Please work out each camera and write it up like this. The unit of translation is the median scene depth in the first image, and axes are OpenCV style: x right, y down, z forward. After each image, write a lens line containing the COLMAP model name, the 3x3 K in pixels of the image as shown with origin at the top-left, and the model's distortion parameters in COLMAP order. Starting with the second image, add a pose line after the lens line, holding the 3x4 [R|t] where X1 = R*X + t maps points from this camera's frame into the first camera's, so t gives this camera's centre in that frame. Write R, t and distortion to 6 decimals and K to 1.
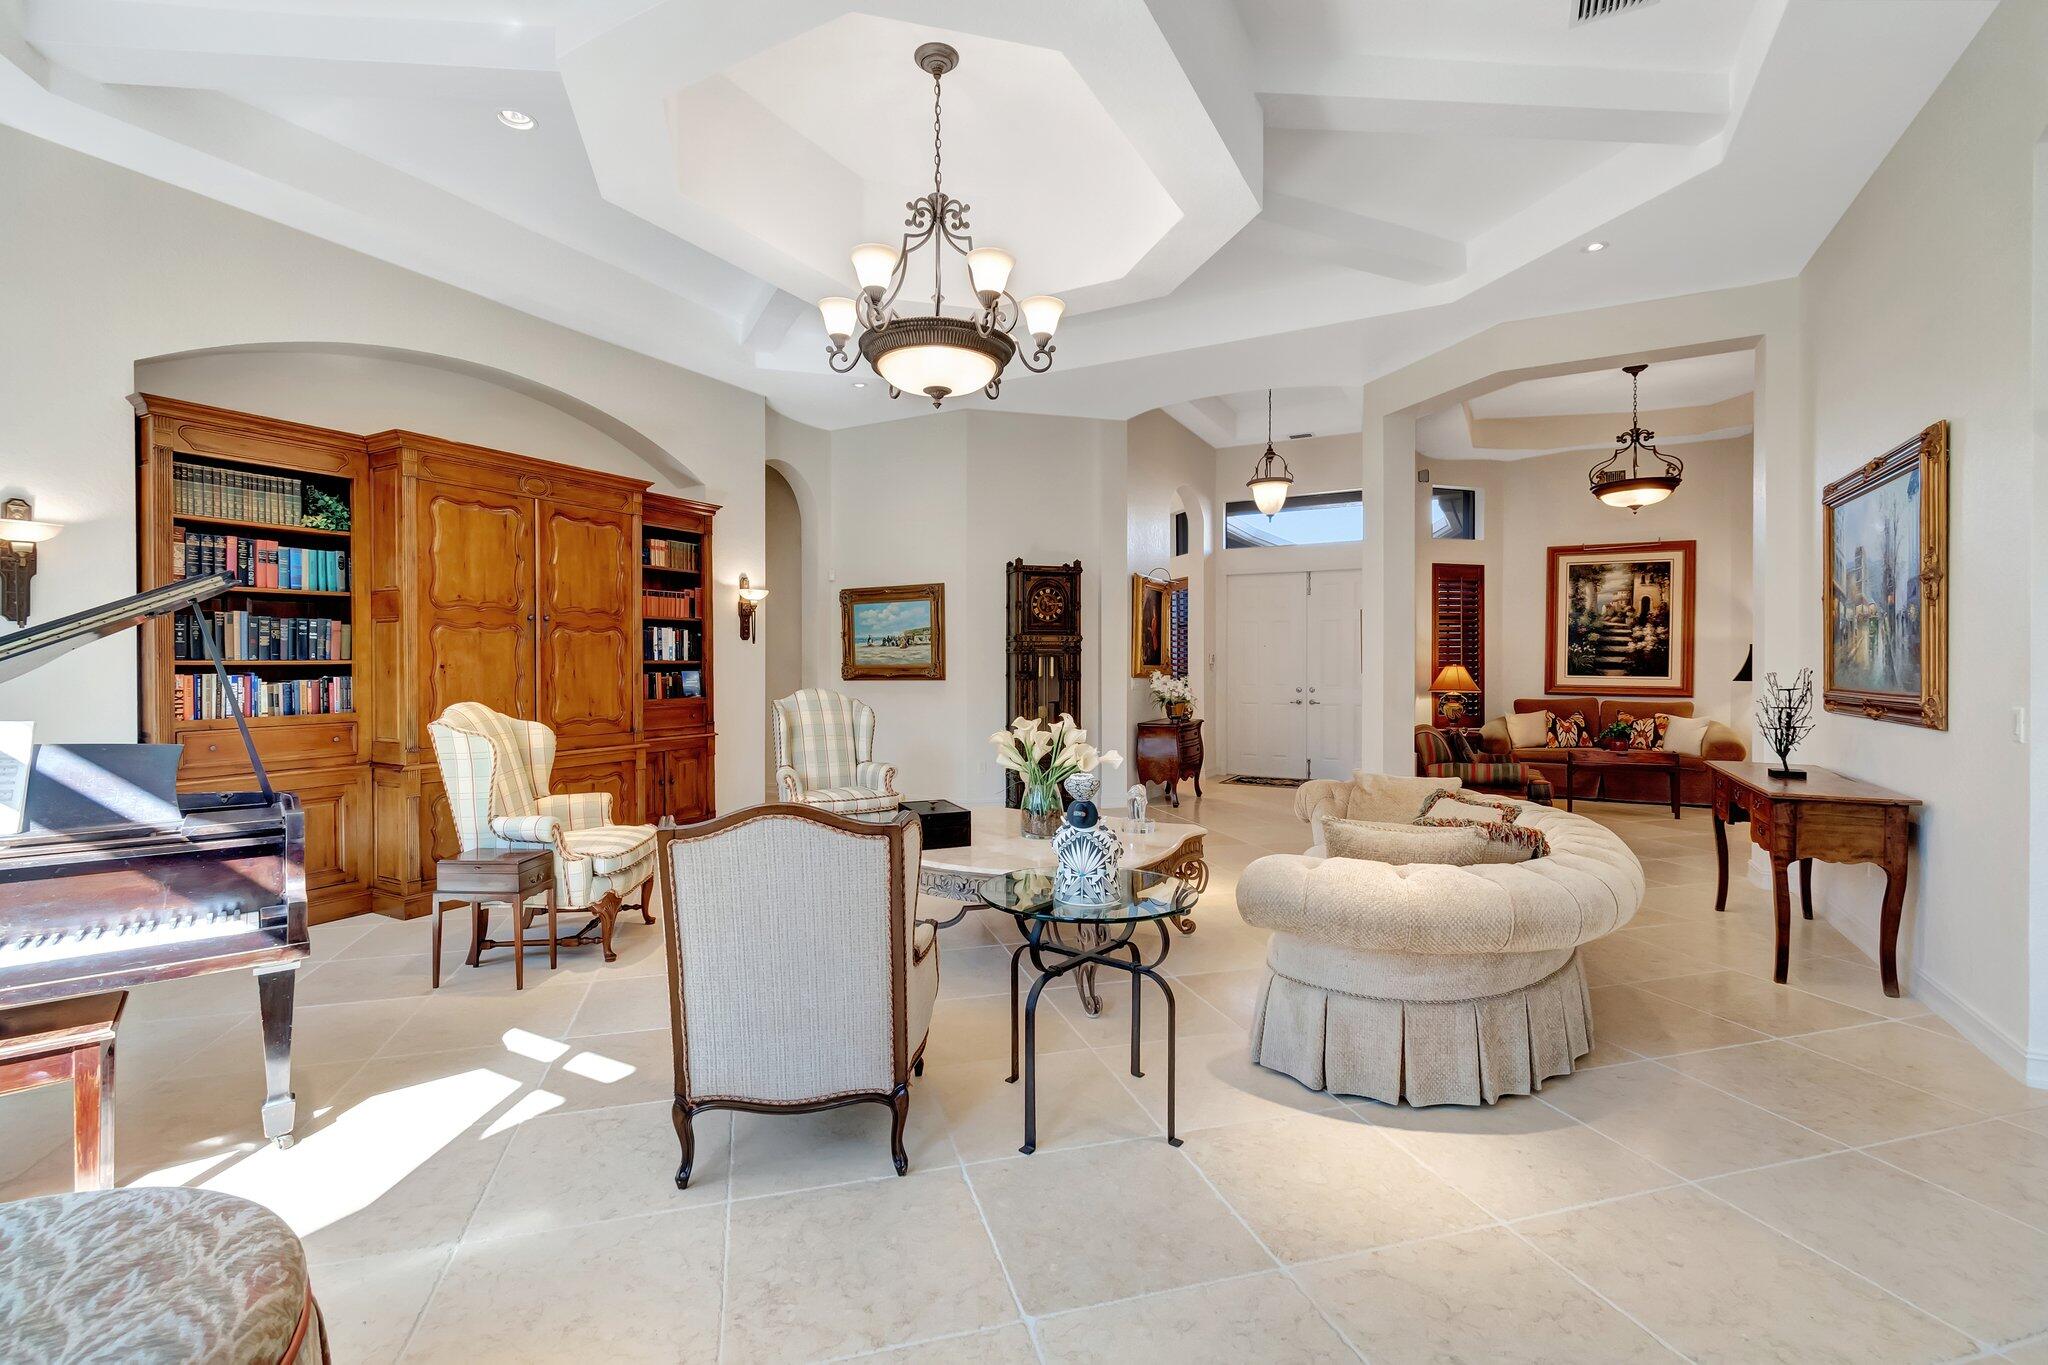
lens RADIAL K [[909.8, 0, 1011.6], [0, 909.8, 664.5], [0, 0, 1]] dist [0.004362, -0.002215]
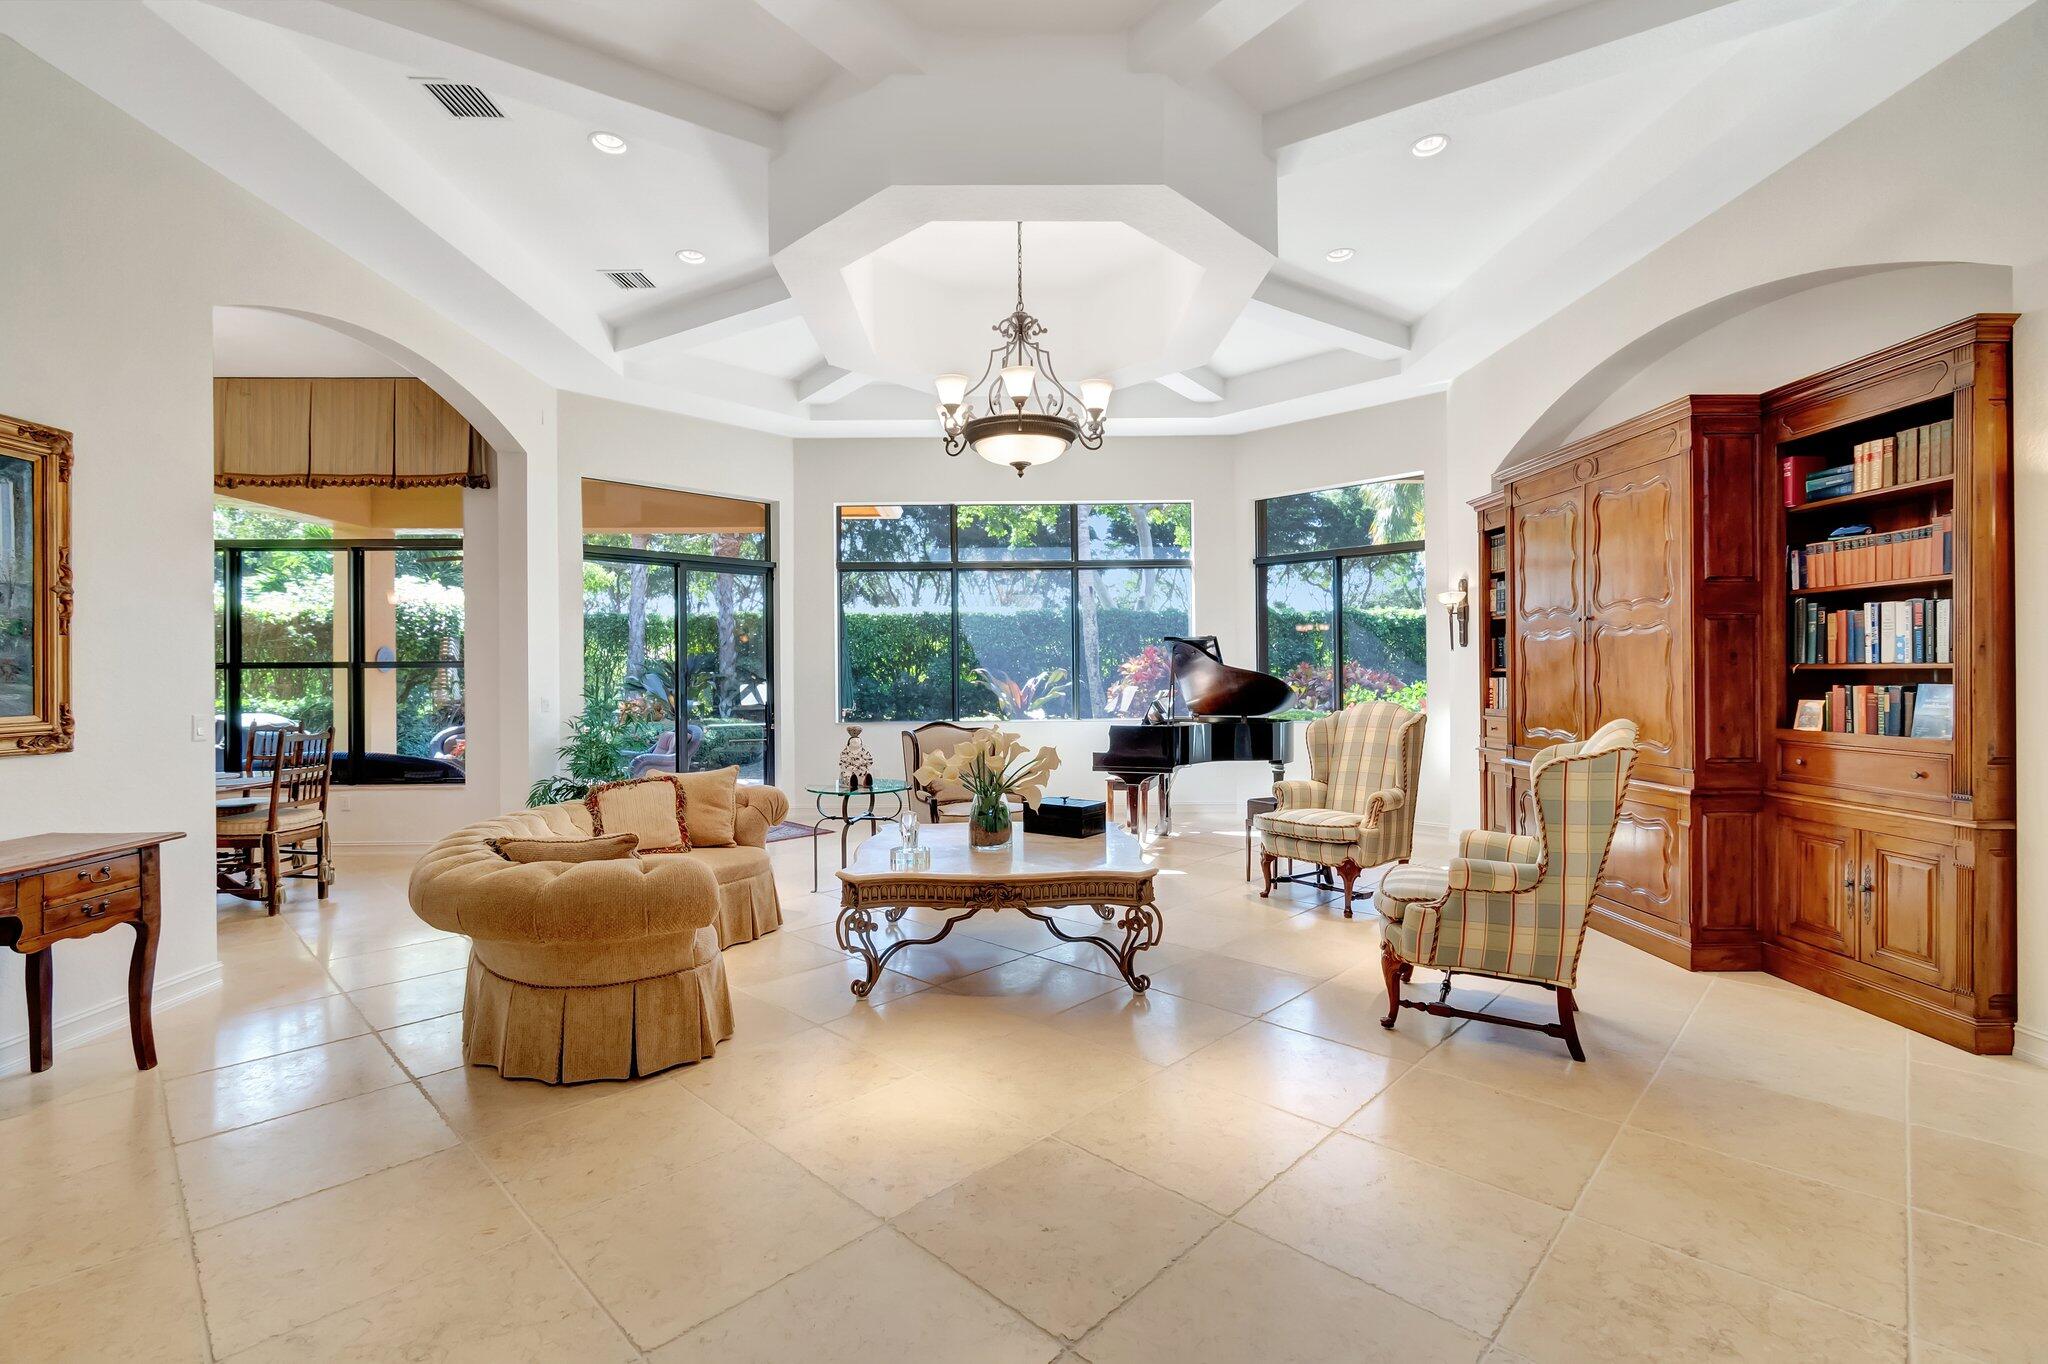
lens RADIAL K [[909.8, 0, 1011.5], [0, 909.8, 666.9], [0, 0, 1]] dist [0.004362, -0.002215]
pose [[-0.868728, 0.004188, -0.495271, 0.253144], [0.007424, 0.999962, -0.004567, -0.002747], [0.495233, -0.007644, -0.868726, 0.935230]]
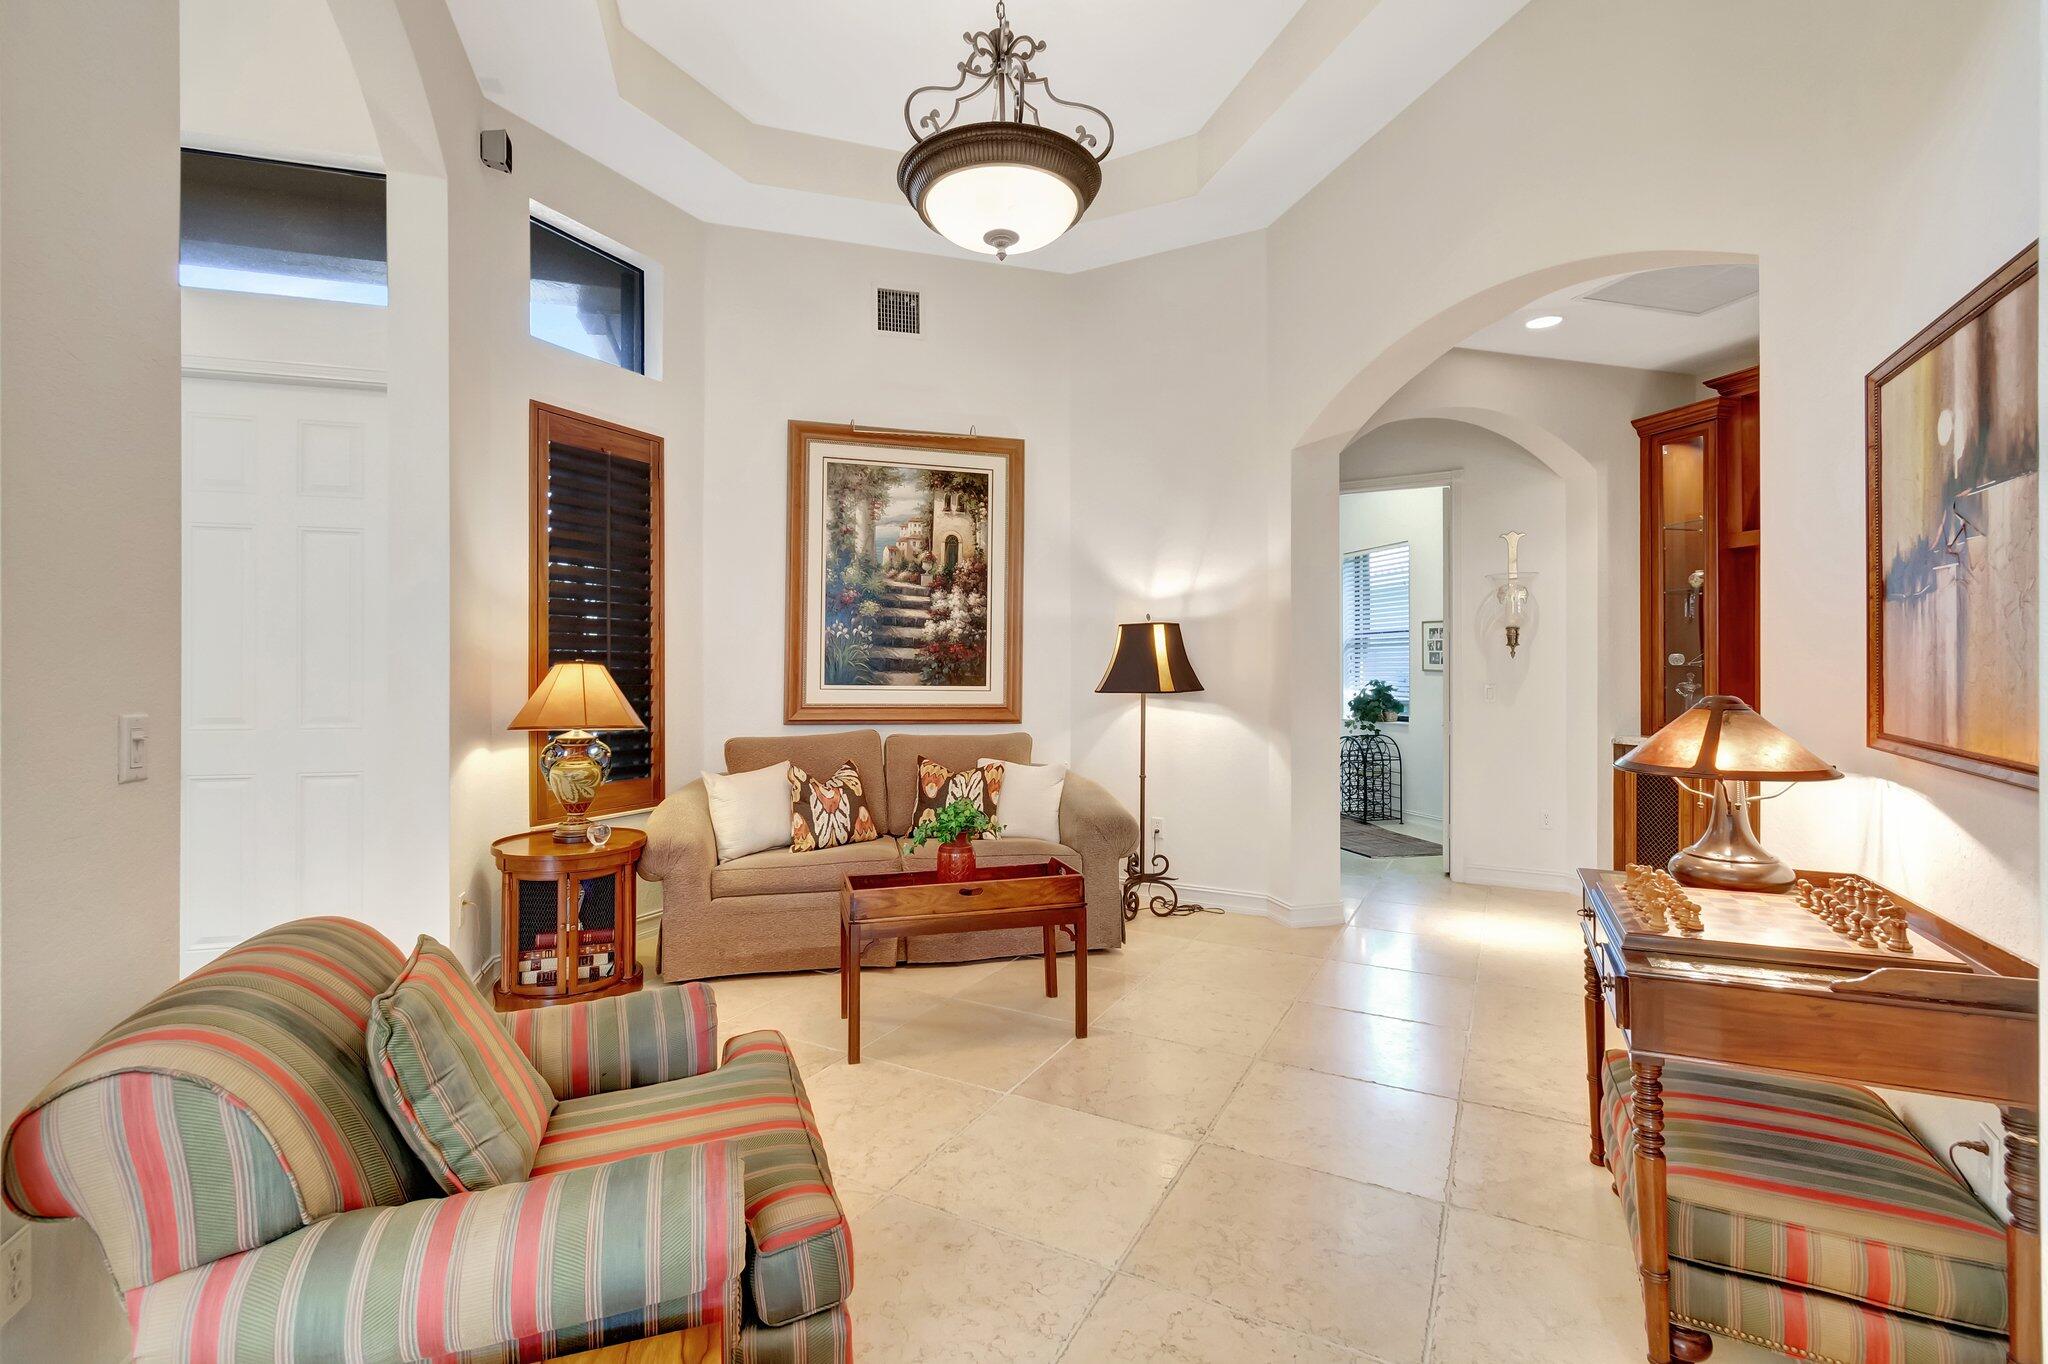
lens RADIAL K [[909.8, 0, 1015.6], [0, 909.8, 676.8], [0, 0, 1]] dist [0.004362, -0.002215]
pose [[0.700642, -0.002073, 0.713510, 0.378901], [0.001166, 0.999998, 0.001760, 0.007872], [-0.713512, -0.000401, 0.700643, 0.664922]]
